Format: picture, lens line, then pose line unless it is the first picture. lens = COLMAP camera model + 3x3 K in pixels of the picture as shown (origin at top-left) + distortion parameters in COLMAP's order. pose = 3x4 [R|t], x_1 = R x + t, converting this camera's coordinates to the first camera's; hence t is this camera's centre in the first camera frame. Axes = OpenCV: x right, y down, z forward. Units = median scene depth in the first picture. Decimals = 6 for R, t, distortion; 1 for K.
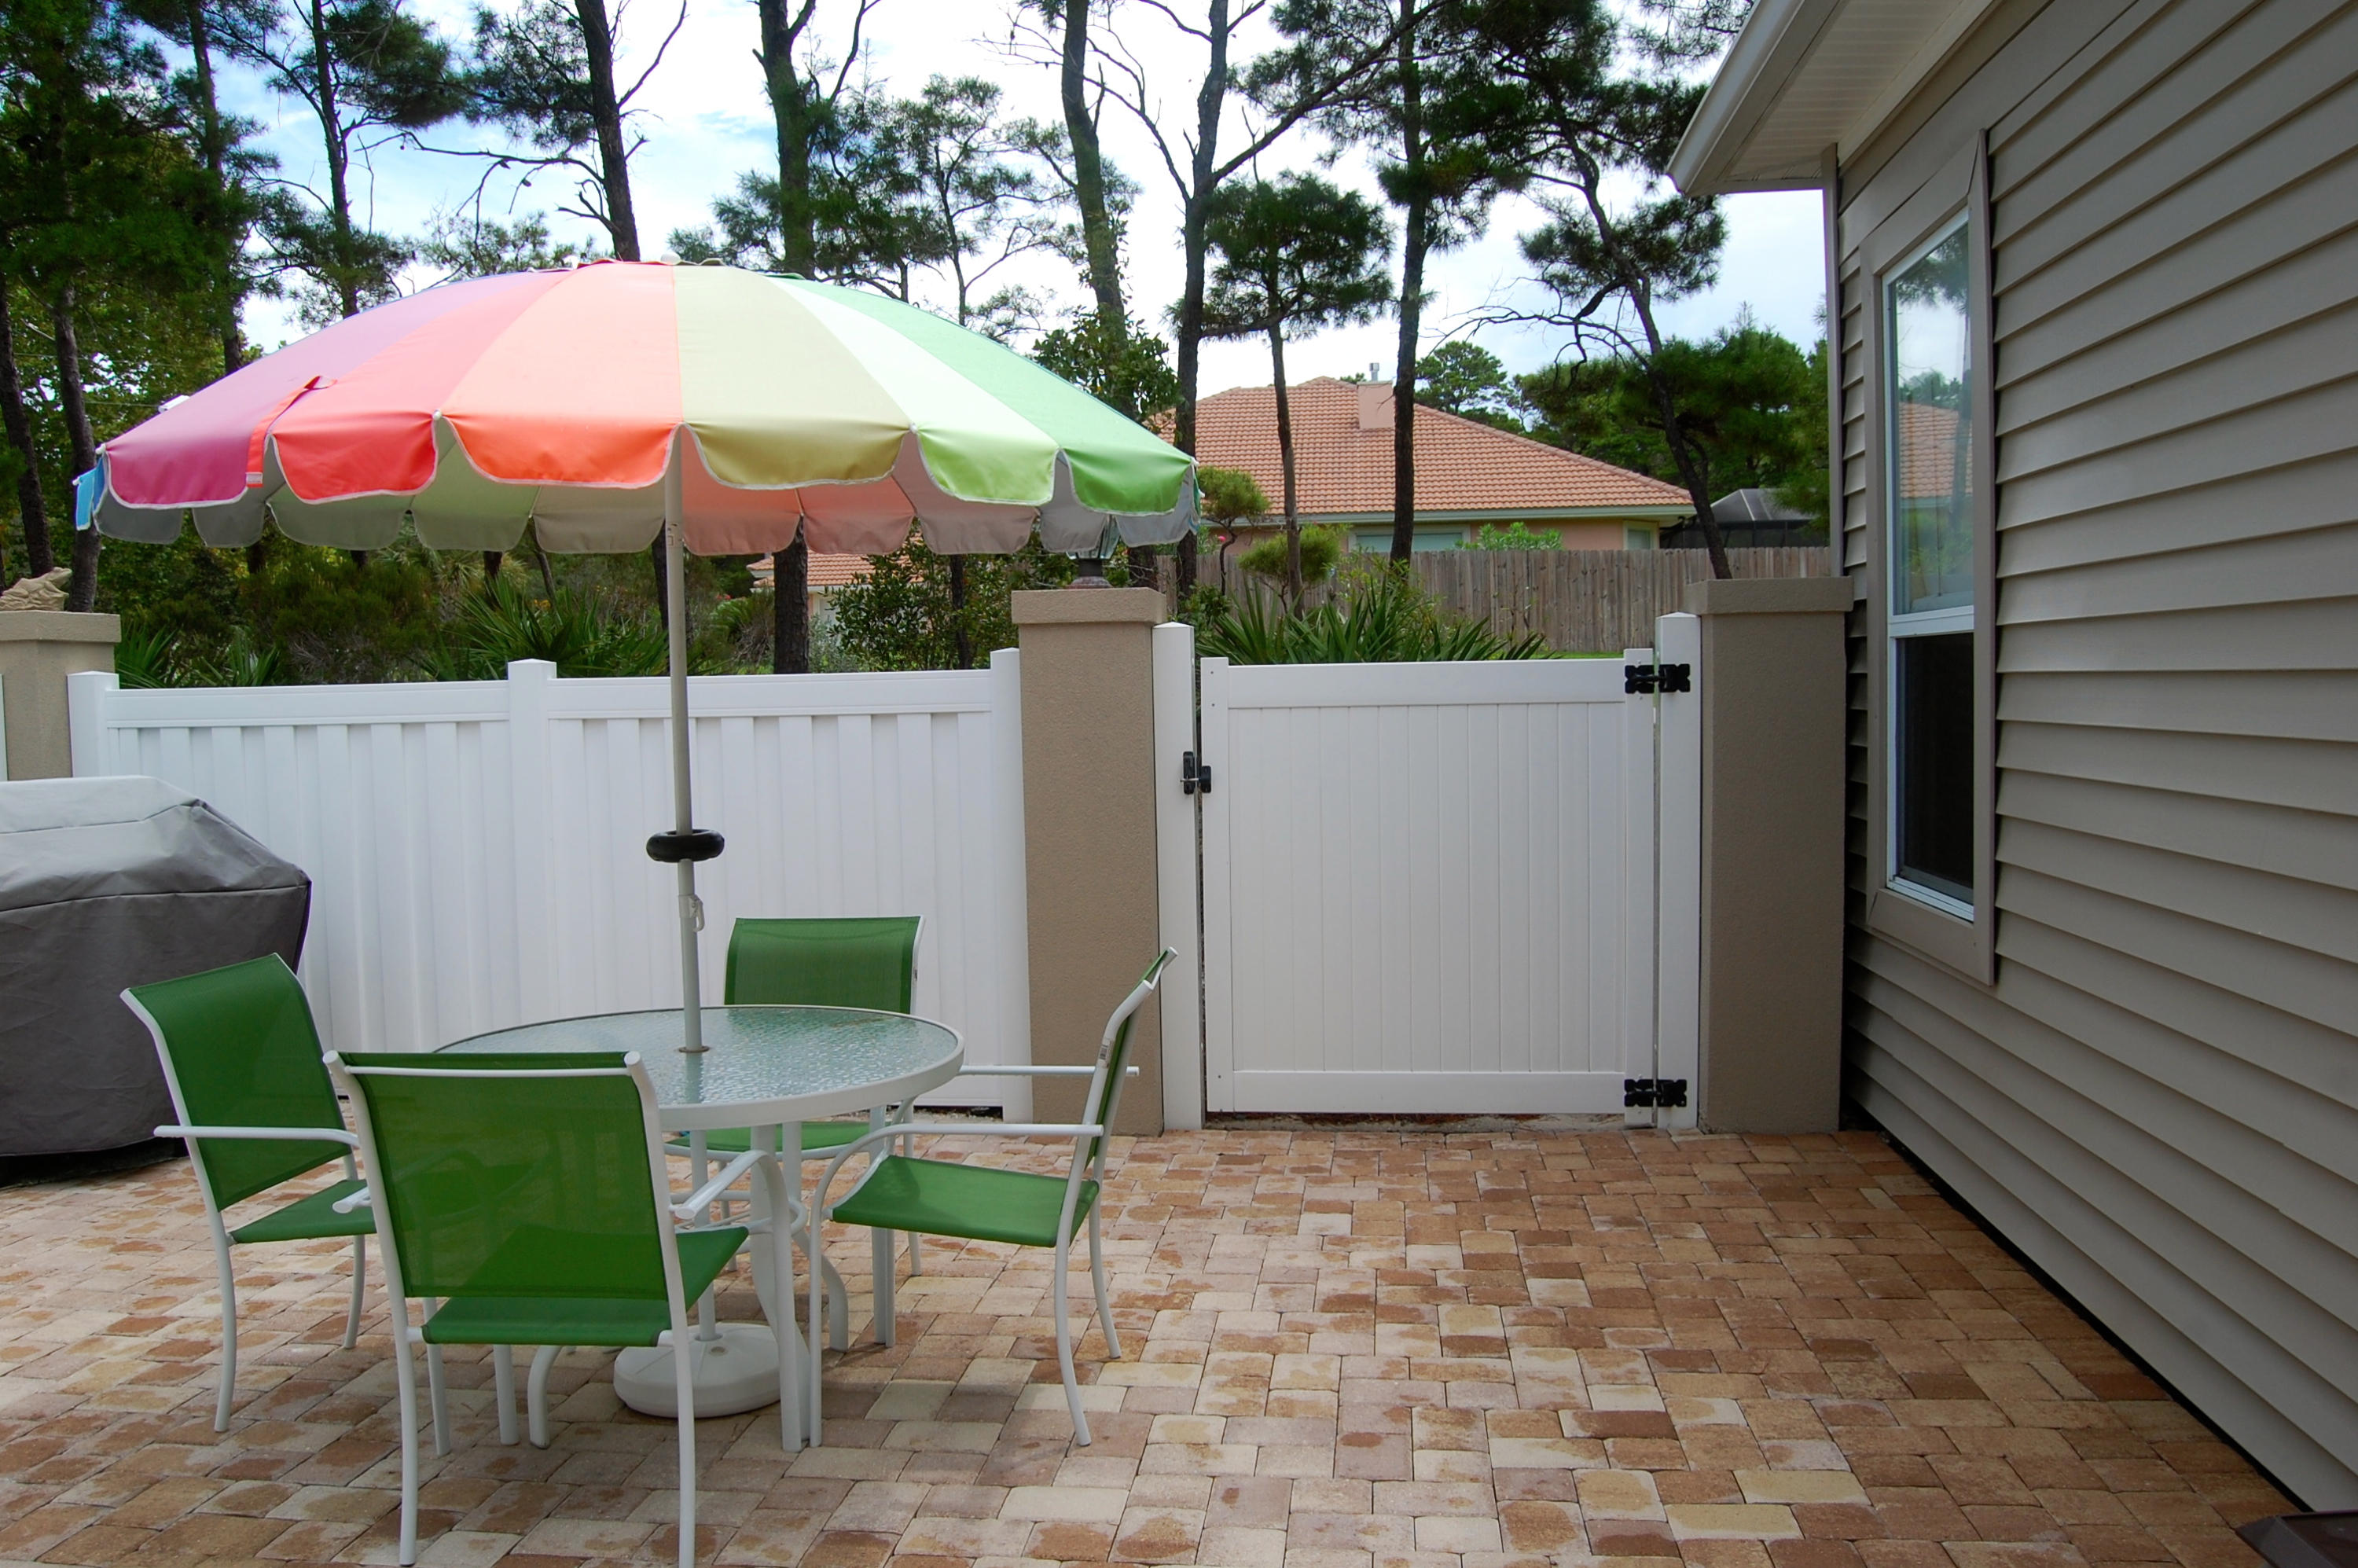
lens RADIAL K [[1846.4, 0, 1164.9], [0, 1846.4, 777.0], [0, 0, 1]] dist [-0.097004, 0.042120]
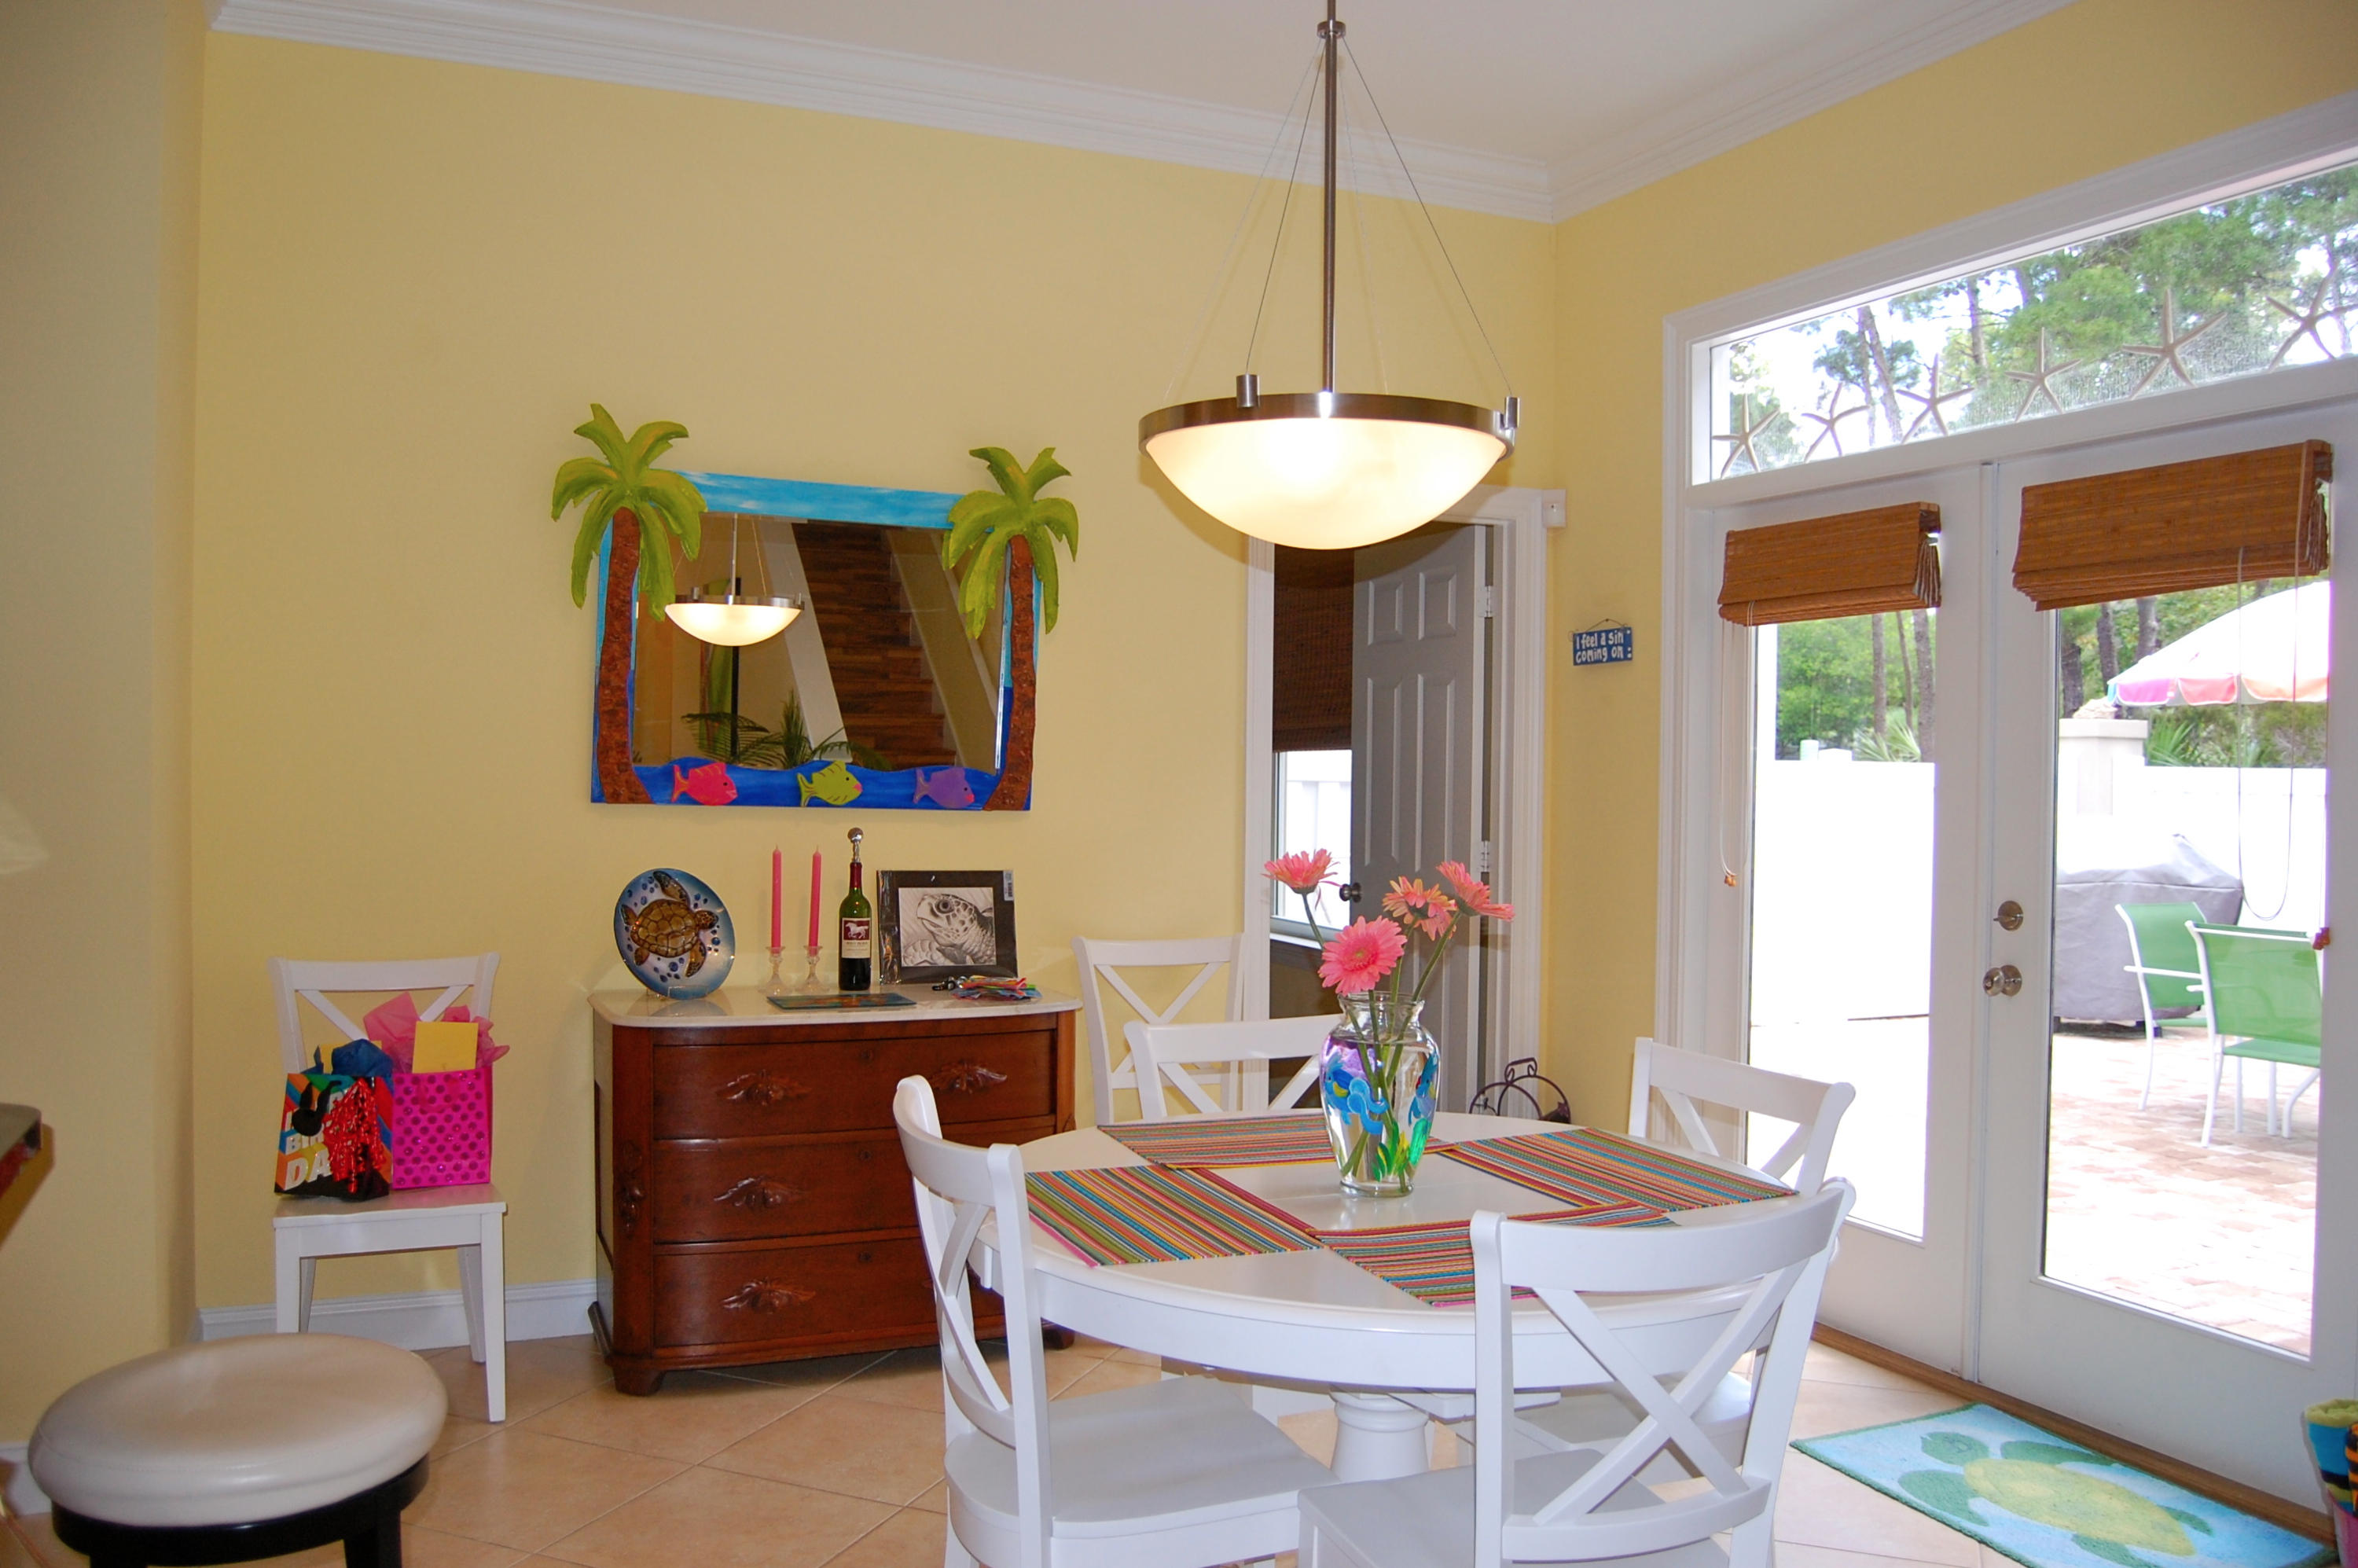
lens RADIAL K [[1846.4, 0, 1164.9], [0, 1846.4, 777.0], [0, 0, 1]] dist [-0.097004, 0.042120]
pose [[0.499702, 0.034667, -0.865503, 0.501694], [-0.065672, 0.997839, 0.002052, 0.020807], [0.863704, 0.055814, 0.500899, -0.760893]]
